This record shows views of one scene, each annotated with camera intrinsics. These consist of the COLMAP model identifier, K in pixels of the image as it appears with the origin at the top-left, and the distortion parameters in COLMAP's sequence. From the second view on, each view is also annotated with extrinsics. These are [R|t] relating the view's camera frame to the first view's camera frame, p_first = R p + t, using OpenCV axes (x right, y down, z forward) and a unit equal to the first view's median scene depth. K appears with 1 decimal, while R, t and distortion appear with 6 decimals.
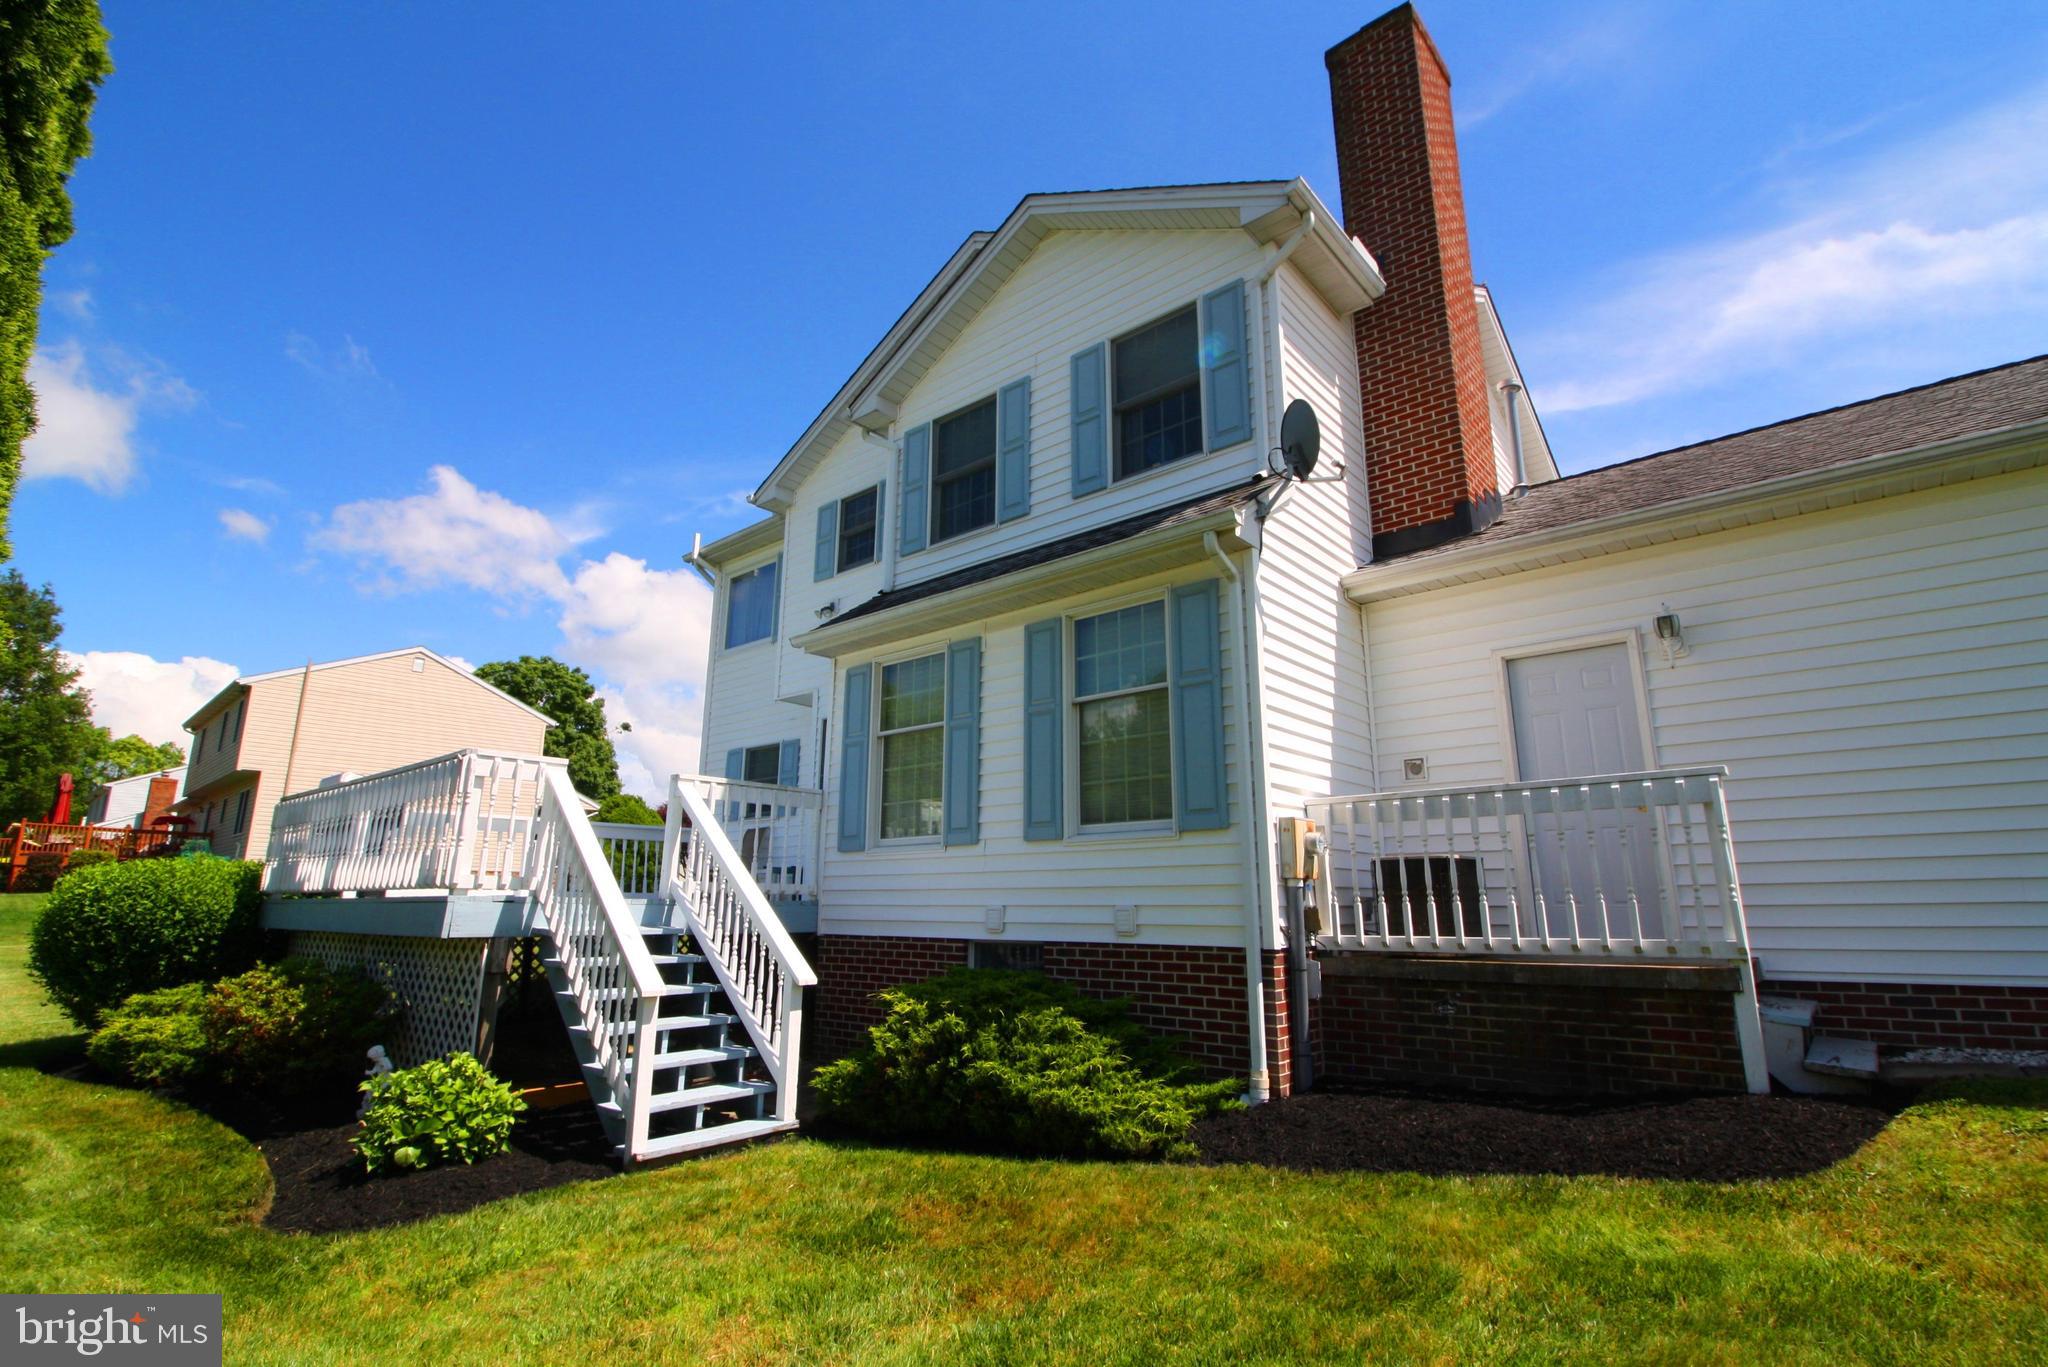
lens RADIAL K [[958.5, 0, 1024.0], [0, 958.5, 683.5], [0, 0, 1]] dist [0.013427, -0.020937]
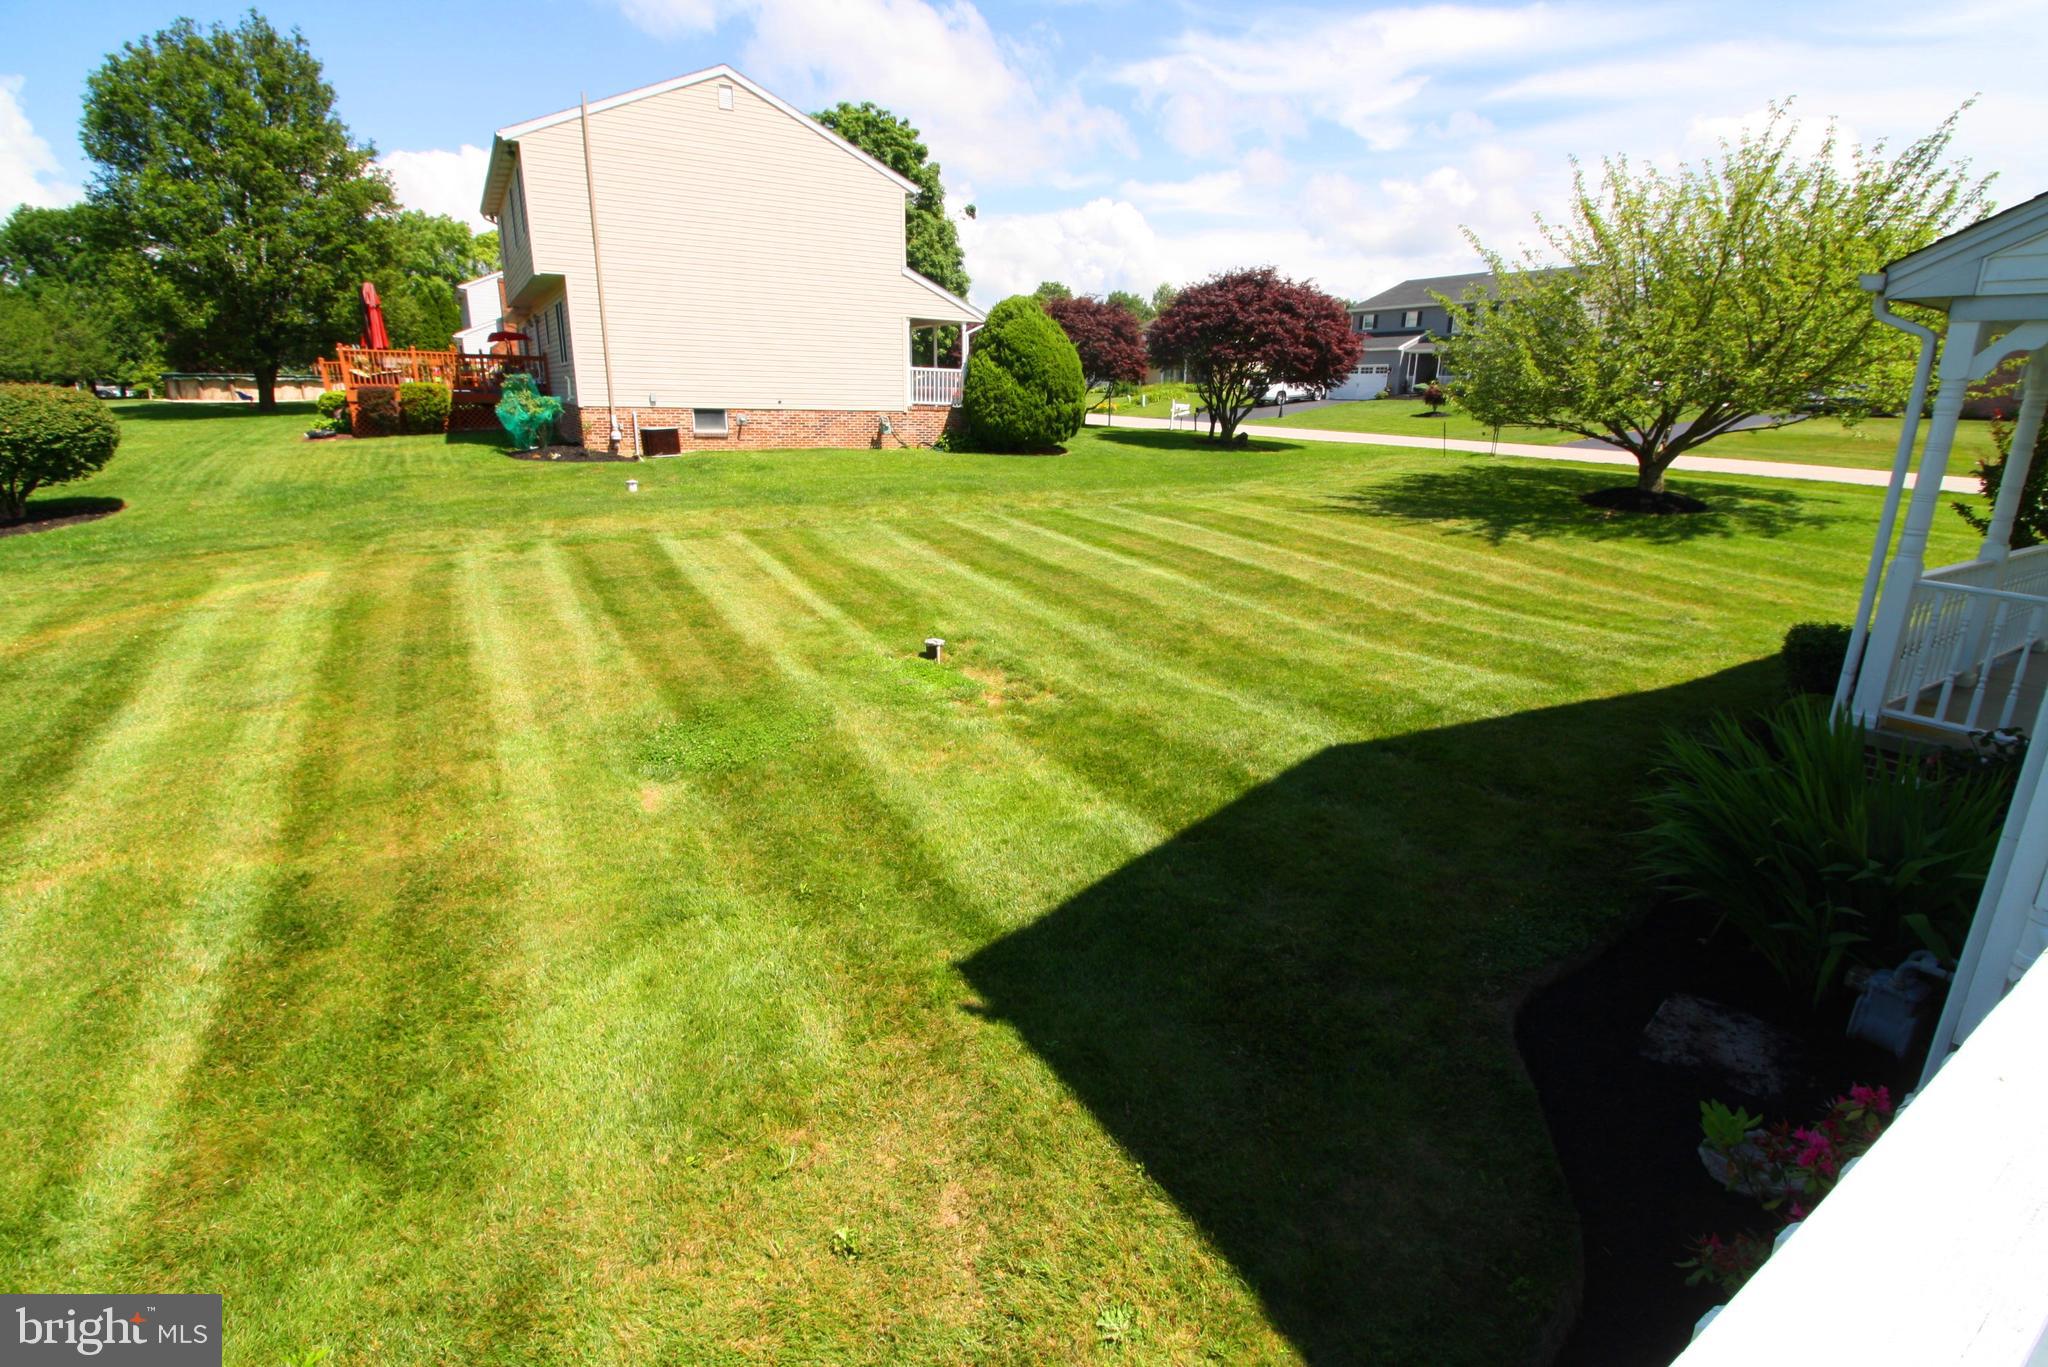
lens RADIAL K [[959.3, 0, 1044.3], [0, 959.3, 679.2], [0, 0, 1]] dist [0.000618, -0.012088]
pose [[0.959987, 0.097491, -0.262529, -0.154537], [0.043454, 0.874237, 0.483550, 0.016350], [0.276654, -0.475609, 0.835020, 0.237033]]
